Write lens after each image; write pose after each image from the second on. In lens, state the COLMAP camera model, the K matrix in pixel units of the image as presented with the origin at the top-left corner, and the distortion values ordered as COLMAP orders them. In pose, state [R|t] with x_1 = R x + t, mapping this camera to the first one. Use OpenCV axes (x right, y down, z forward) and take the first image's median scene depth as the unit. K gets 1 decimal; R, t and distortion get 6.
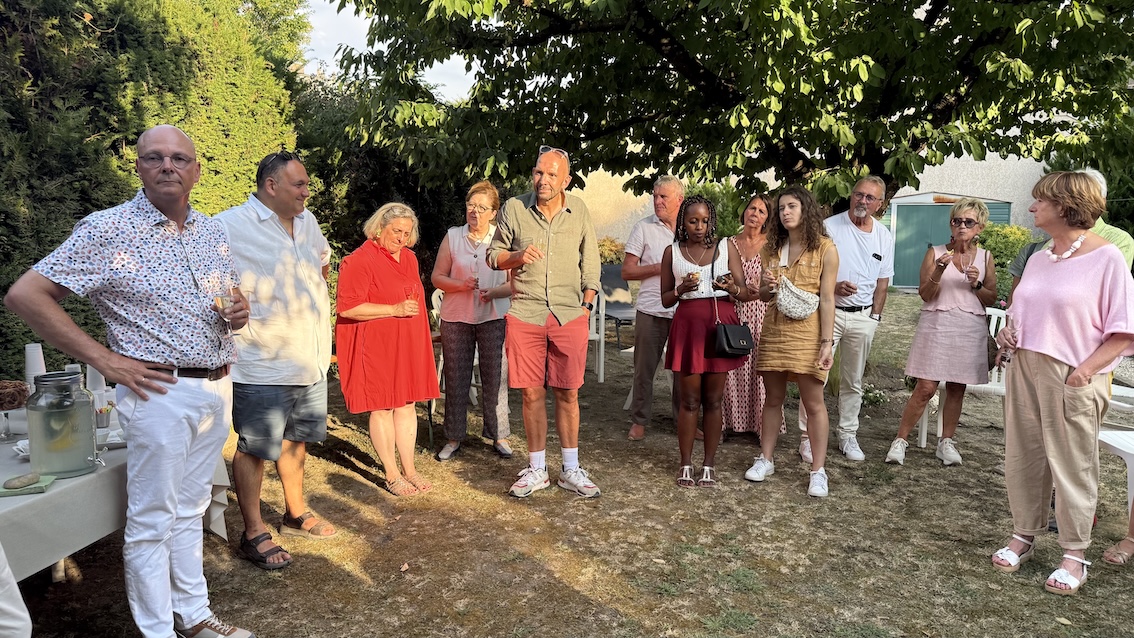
lens RADIAL K [[803.3, 0, 582.7], [0, 803.3, 326.5], [0, 0, 1]] dist [0.055755, -0.070651]
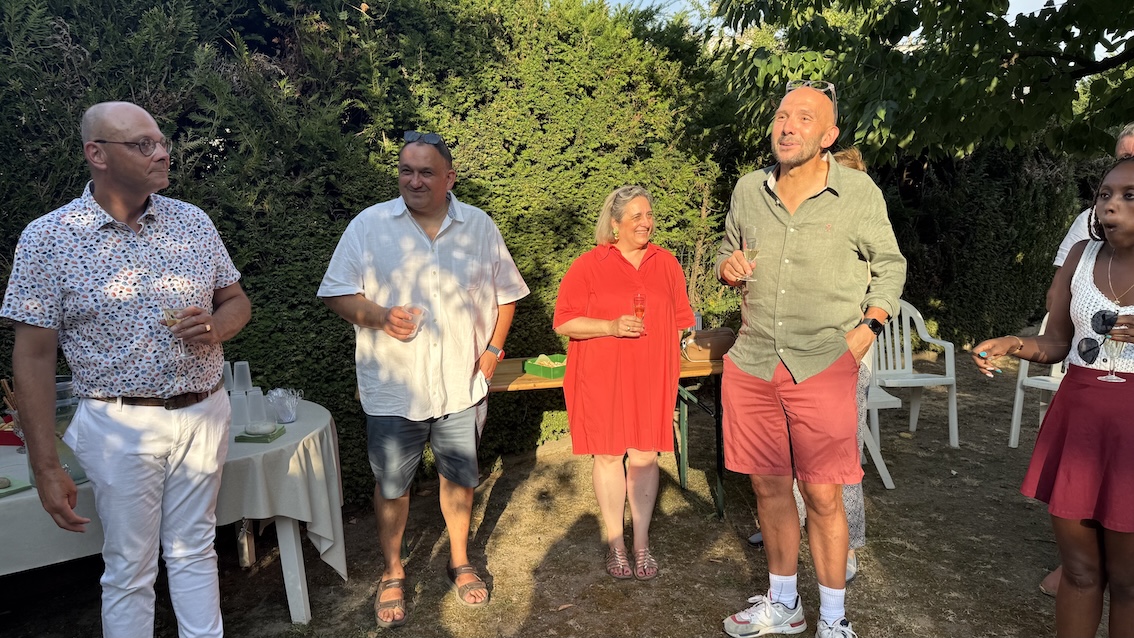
lens RADIAL K [[803.3, 0, 569.5], [0, 803.3, 322.4], [0, 0, 1]] dist [0.055755, -0.070651]
pose [[0.722751, 0.095575, -0.684468, 0.228568], [-0.084216, 0.995190, 0.050037, -0.058334], [0.685958, 0.021479, 0.727324, 0.385014]]
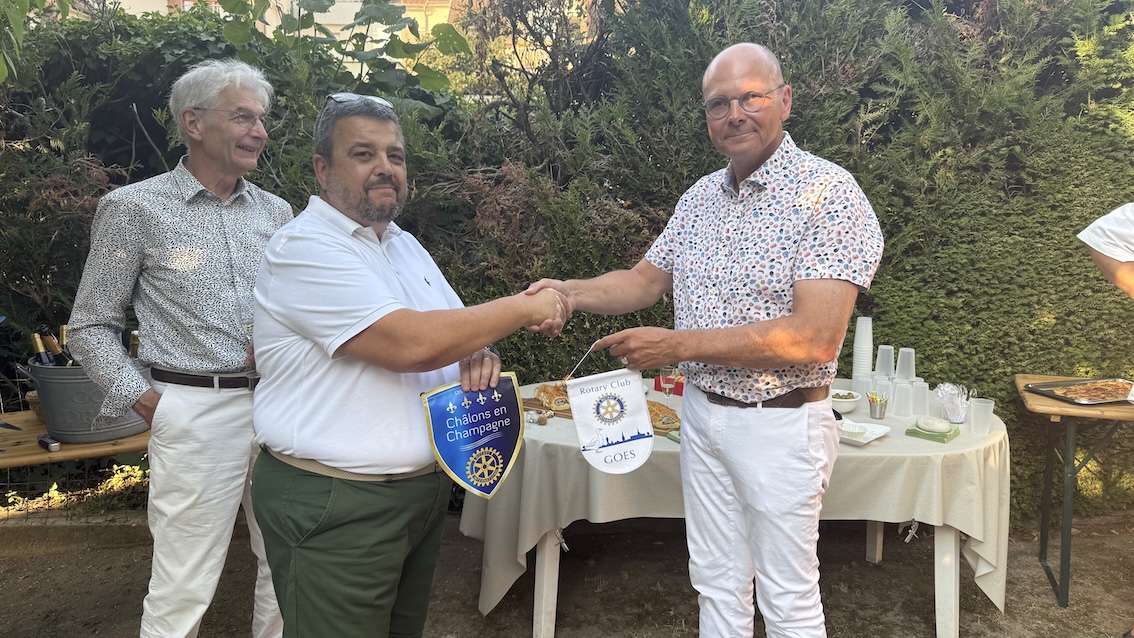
lens RADIAL K [[803.3, 0, 571.7], [0, 803.3, 320.0], [0, 0, 1]] dist [0.055755, -0.070651]
pose [[0.159807, 0.159258, -0.974217, 0.138707], [-0.134214, 0.981241, 0.138391, -0.042465], [0.977982, 0.108638, 0.178184, 0.323019]]
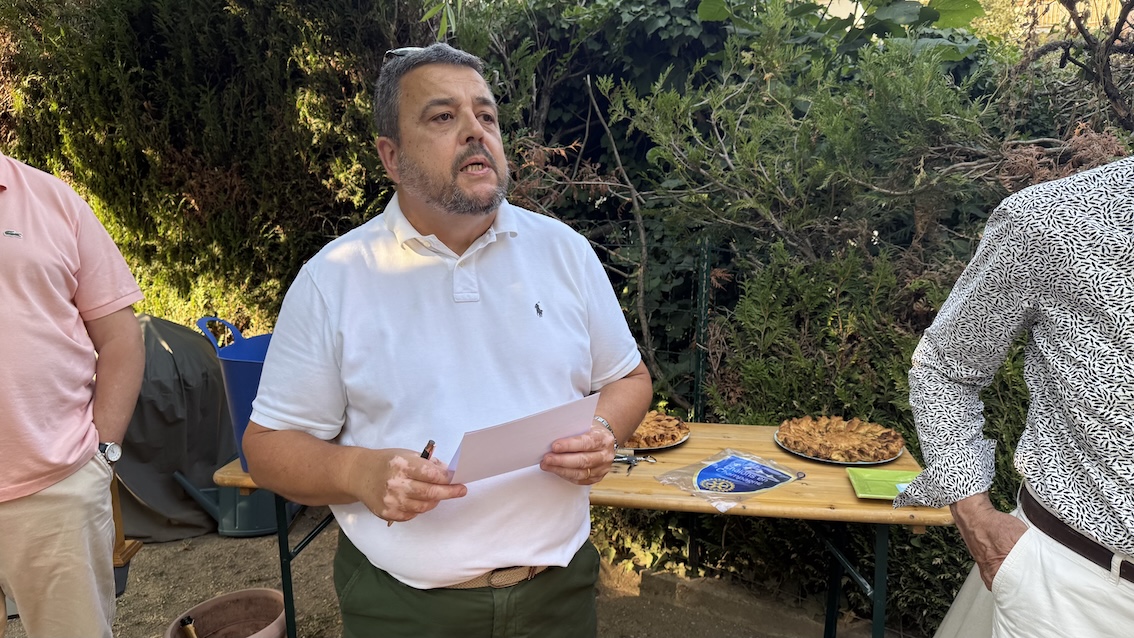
lens RADIAL K [[803.3, 0, 559.4], [0, 803.3, 328.3], [0, 0, 1]] dist [0.055755, -0.070651]
pose [[-0.390388, 0.171752, -0.904488, -0.050527], [-0.137246, 0.960610, 0.241646, -0.036514], [0.910363, 0.218473, -0.351438, 0.297931]]
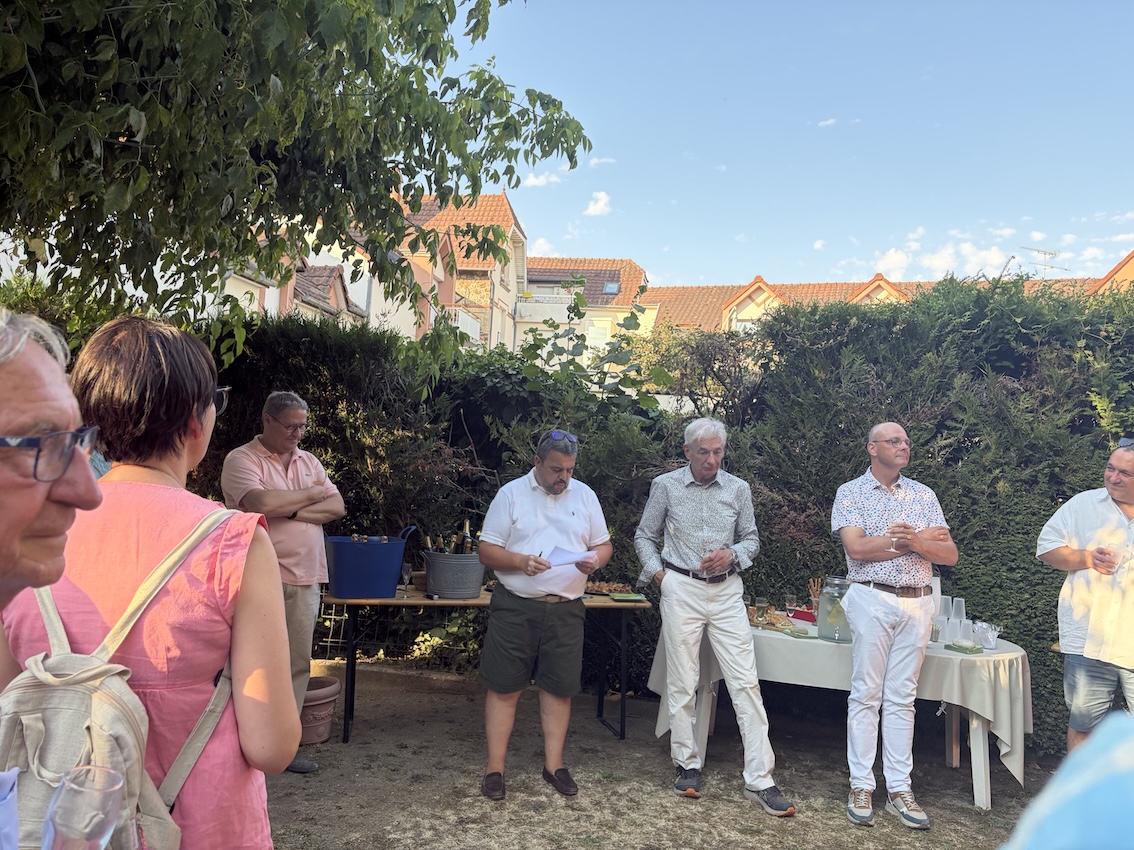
lens RADIAL K [[867.1, 0, 564.5], [0, 867.1, 420.6], [0, 0, 1]] dist [0.054380, -0.043524]
pose [[-0.074688, -0.065823, -0.995032, 0.605294], [-0.196697, 0.979188, -0.050011, -0.028936], [0.977616, 0.191984, -0.086081, 0.297900]]
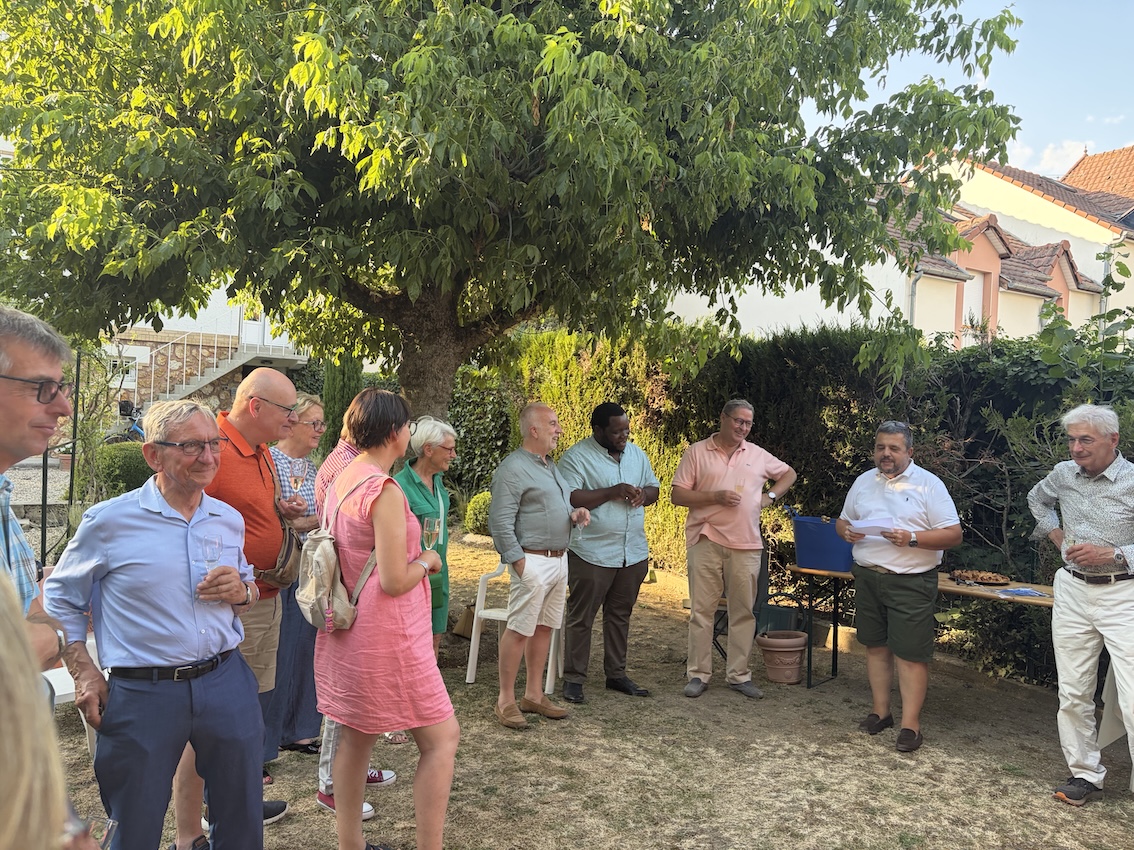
lens RADIAL K [[867.1, 0, 572.6], [0, 867.1, 430.4], [0, 0, 1]] dist [0.054380, -0.043524]
pose [[-0.796555, -0.035483, -0.603524, 0.592941], [-0.130577, 0.984811, 0.114441, -0.109621], [0.590297, 0.169965, -0.789089, 0.722619]]
